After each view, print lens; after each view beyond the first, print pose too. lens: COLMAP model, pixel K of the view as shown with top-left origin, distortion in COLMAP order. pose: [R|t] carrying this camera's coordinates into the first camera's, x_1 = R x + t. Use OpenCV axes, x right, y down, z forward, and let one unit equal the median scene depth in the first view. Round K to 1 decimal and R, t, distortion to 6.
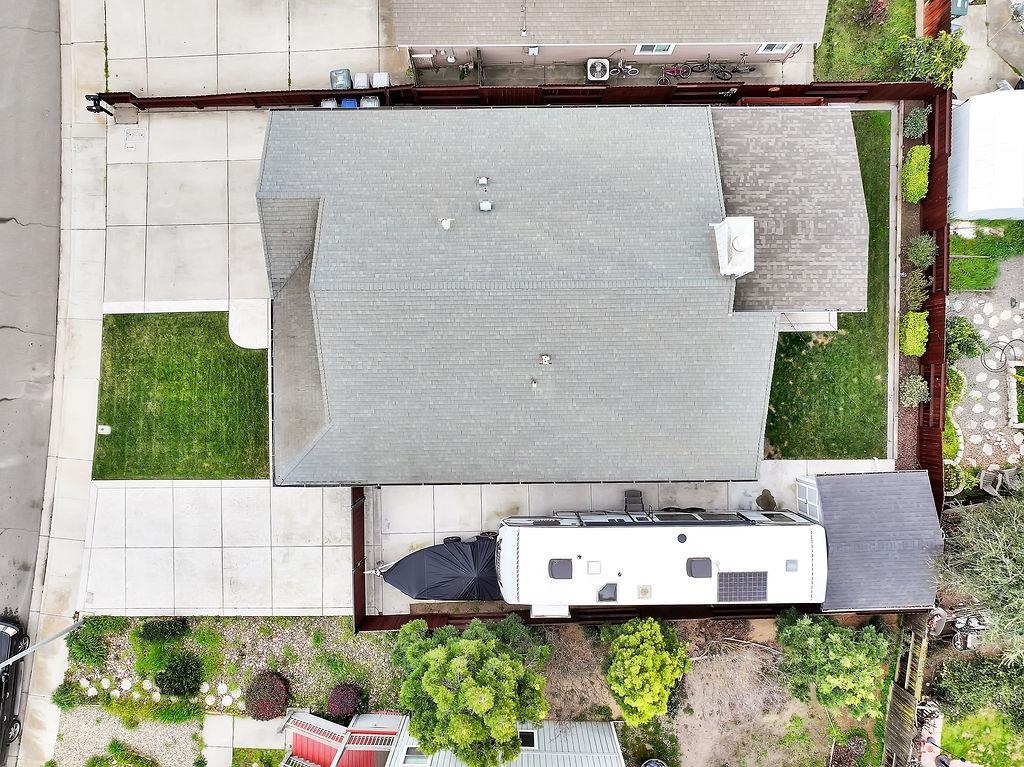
lens RADIAL K [[713.4, 0, 512.0], [0, 713.4, 383.5], [0, 0, 1]] dist [0.000017, 0.007074]
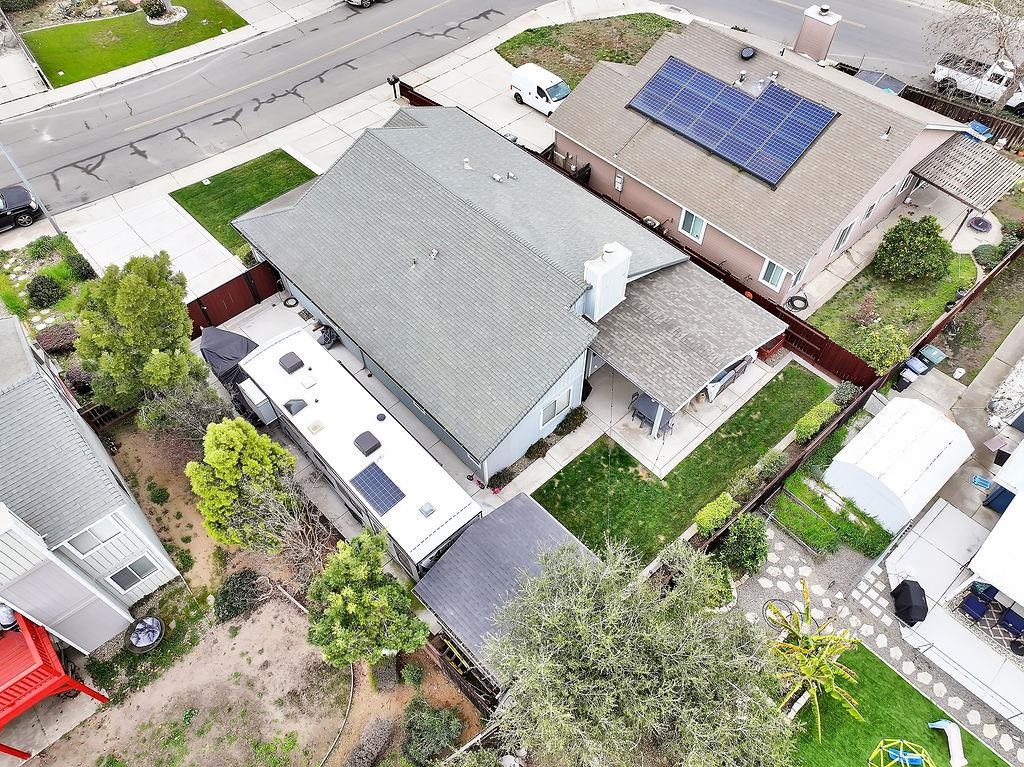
lens RADIAL K [[713.4, 0, 512.0], [0, 713.4, 383.5], [0, 0, 1]] dist [0.000017, 0.007074]
pose [[0.669180, 0.594394, -0.445975, 0.675298], [-0.743091, 0.538283, -0.397578, 0.392427], [0.003743, 0.597451, 0.801897, 0.143531]]
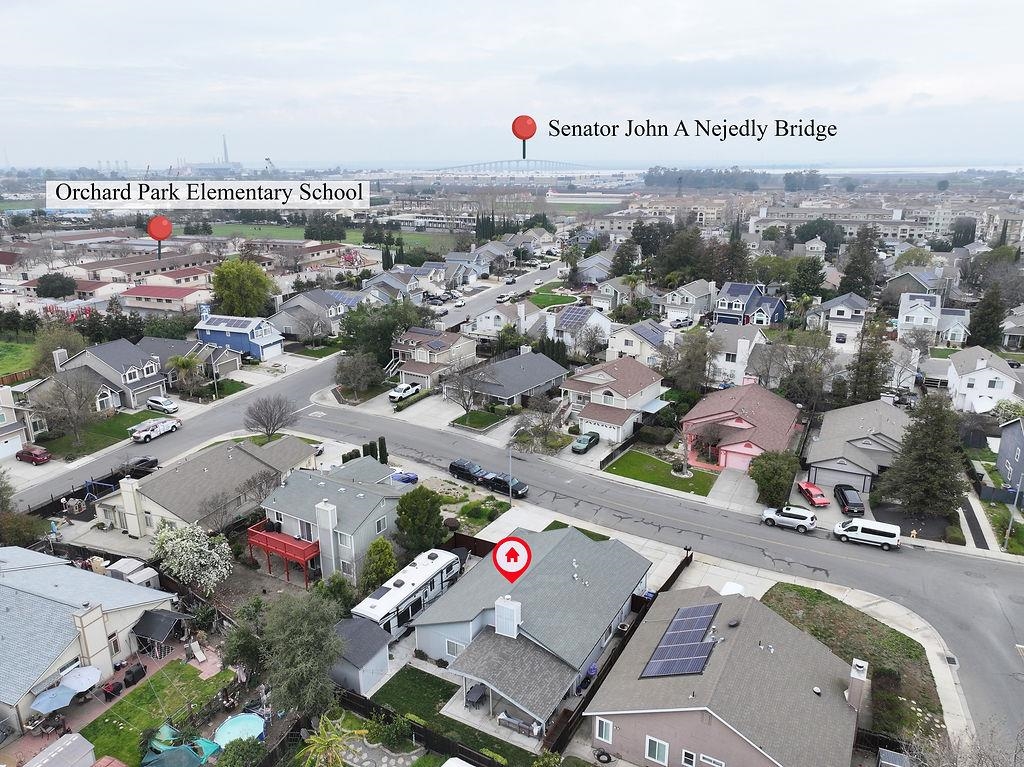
lens RADIAL K [[713.4, 0, 512.0], [0, 713.4, 383.5], [0, 0, 1]] dist [0.000017, 0.007074]
pose [[-0.498712, 0.263557, -0.825727, 1.603818], [-0.866690, -0.138821, 0.479143, -0.960692], [0.011653, 0.954603, 0.297653, -0.291893]]
